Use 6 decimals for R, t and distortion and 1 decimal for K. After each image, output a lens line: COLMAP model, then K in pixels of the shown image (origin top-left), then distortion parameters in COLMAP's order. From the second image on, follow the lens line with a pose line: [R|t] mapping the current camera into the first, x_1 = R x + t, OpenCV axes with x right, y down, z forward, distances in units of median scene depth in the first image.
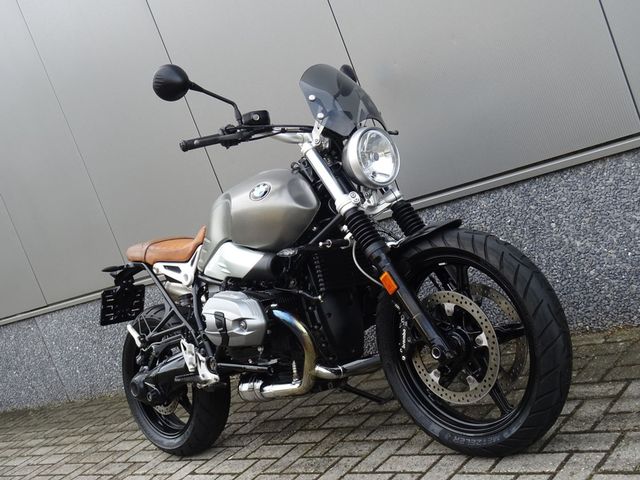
lens RADIAL K [[823.1, 0, 320.0], [0, 823.1, 240.0], [0, 0, 1]] dist [0.015212, 0.007952]
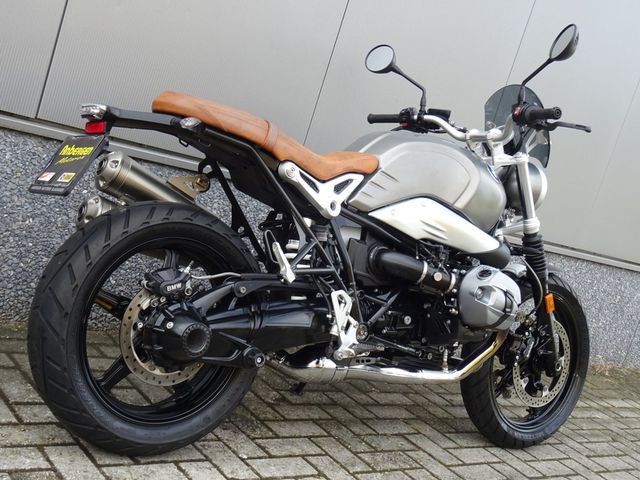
lens RADIAL K [[823.1, 0, 320.0], [0, 823.1, 240.0], [0, 0, 1]] dist [0.015212, 0.007952]
pose [[0.062986, 0.243831, 0.967770, -0.882804], [-0.236891, 0.945635, -0.222837, 0.245917], [-0.969492, -0.215221, 0.117323, 0.950855]]
